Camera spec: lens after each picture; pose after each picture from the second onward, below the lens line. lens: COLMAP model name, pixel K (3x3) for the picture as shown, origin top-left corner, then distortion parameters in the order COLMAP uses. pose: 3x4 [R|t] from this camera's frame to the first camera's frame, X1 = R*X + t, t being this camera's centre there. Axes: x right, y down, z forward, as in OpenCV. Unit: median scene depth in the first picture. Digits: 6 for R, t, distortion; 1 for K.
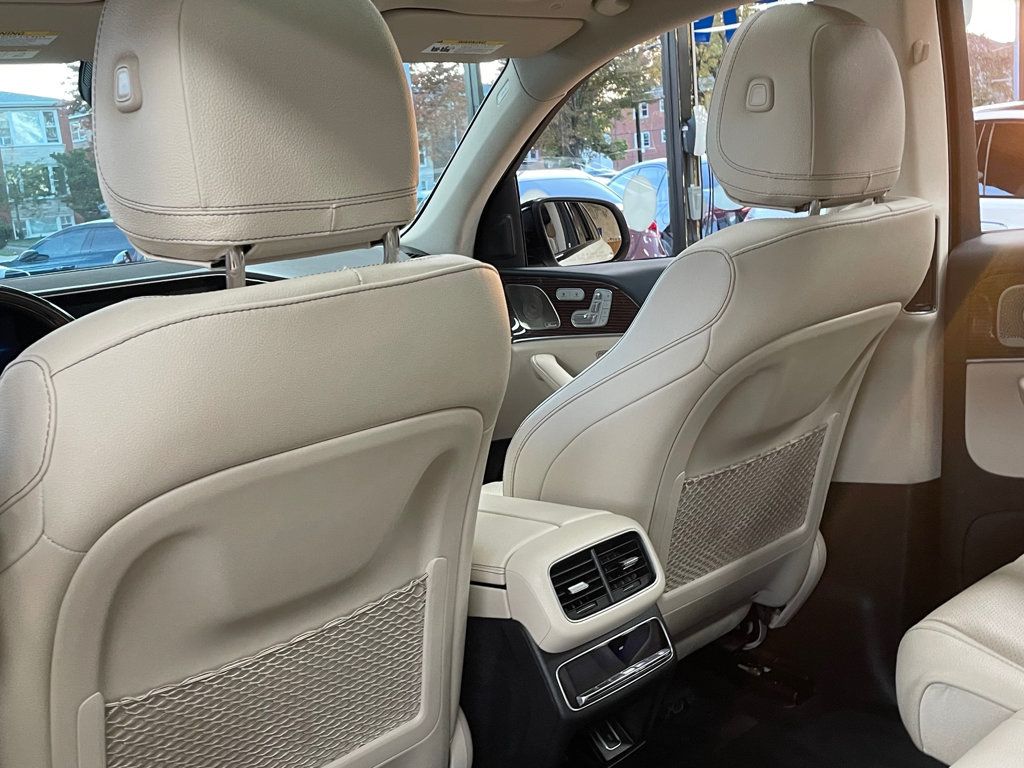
lens RADIAL K [[1162.2, 0, 496.0], [0, 1162.2, 386.5], [0, 0, 1]] dist [0.067378, 0.000000]
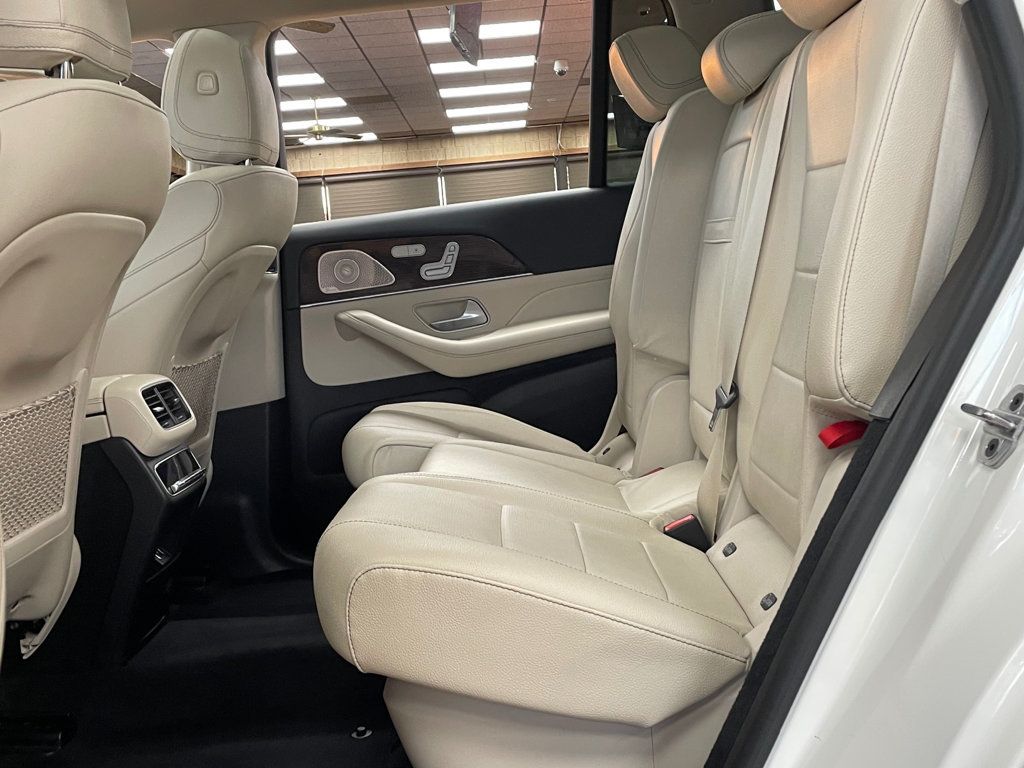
lens RADIAL K [[1162.2, 0, 511.1], [0, 1162.2, 383.6], [0, 0, 1]] dist [0.067378, 0.000000]
pose [[0.695621, -0.039105, 0.717344, -0.506897], [0.154360, 0.983332, -0.096080, 0.279541], [-0.701630, 0.177564, 0.690062, -0.176506]]
